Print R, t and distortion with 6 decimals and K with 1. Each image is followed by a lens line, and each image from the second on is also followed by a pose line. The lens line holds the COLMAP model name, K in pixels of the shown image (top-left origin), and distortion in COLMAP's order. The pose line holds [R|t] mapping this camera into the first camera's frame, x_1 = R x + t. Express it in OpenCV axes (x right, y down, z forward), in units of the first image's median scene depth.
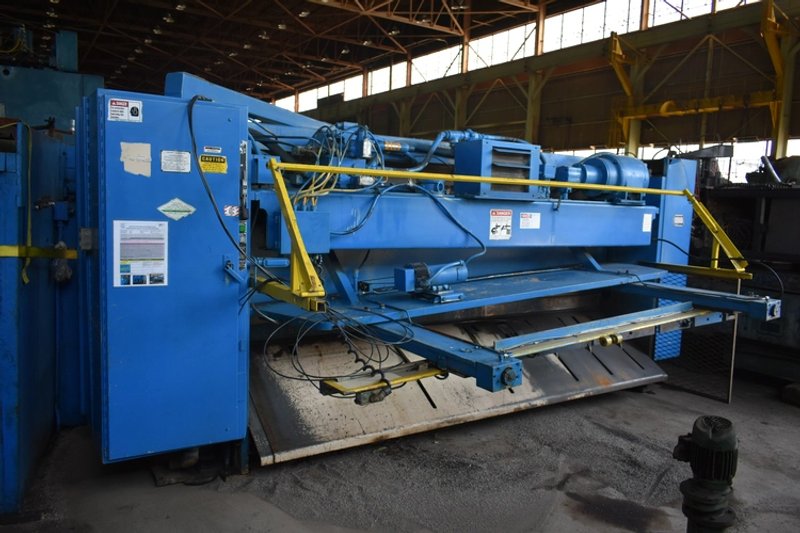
lens RADIAL K [[609.9, 0, 400.0], [0, 609.9, 266.5], [0, 0, 1]] dist [-0.009713, -0.000916]
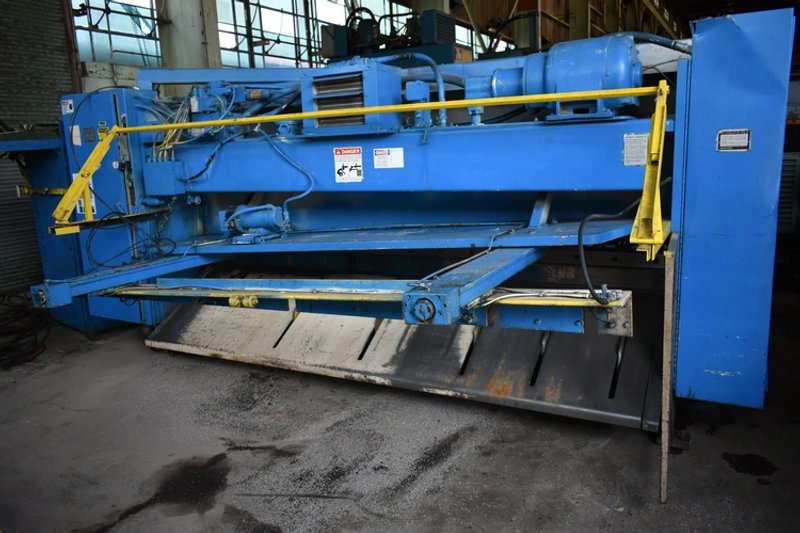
lens RADIAL K [[609.9, 0, 400.0], [0, 609.9, 266.5], [0, 0, 1]] dist [-0.009713, -0.000916]
pose [[0.484060, 0.111803, -0.867863, 1.008893], [-0.032027, 0.993403, 0.110112, -0.023852], [0.874448, -0.025505, 0.484447, 0.668692]]
